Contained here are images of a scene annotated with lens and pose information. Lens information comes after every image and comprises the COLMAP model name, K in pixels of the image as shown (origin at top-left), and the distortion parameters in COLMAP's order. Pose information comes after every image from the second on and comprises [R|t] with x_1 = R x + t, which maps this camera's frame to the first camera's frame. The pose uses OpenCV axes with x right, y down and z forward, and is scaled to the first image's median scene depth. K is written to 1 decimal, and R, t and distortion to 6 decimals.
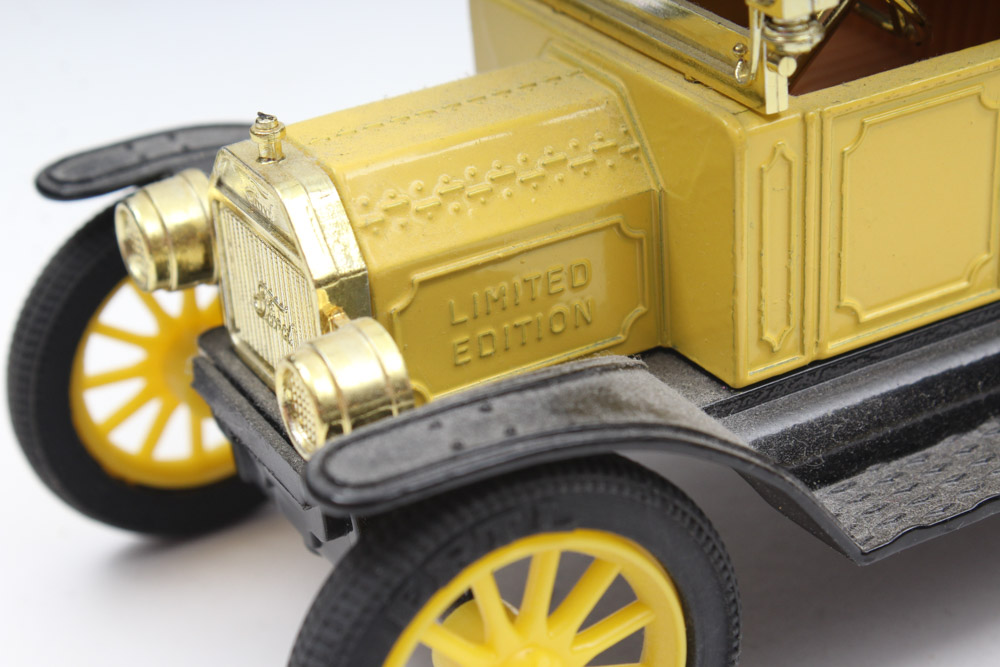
lens RADIAL K [[2277.4, 0, 500.0], [0, 2277.4, 333.5], [0, 0, 1]] dist [0.051086, 0.194976]
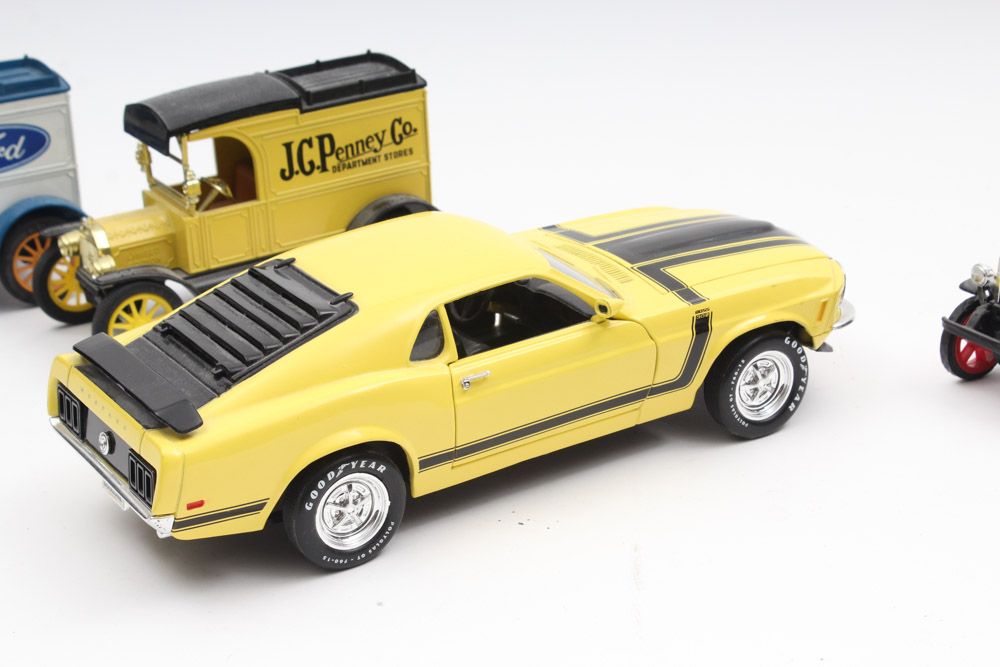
lens RADIAL K [[1965.5, 0, 500.0], [0, 1965.5, 333.5], [0, 0, 1]] dist [-0.004069, -0.032989]
pose [[0.999038, -0.005159, 0.043555, 0.563404], [0.009444, 0.995066, -0.098768, 0.550964], [-0.042831, 0.099084, 0.994157, -3.044922]]
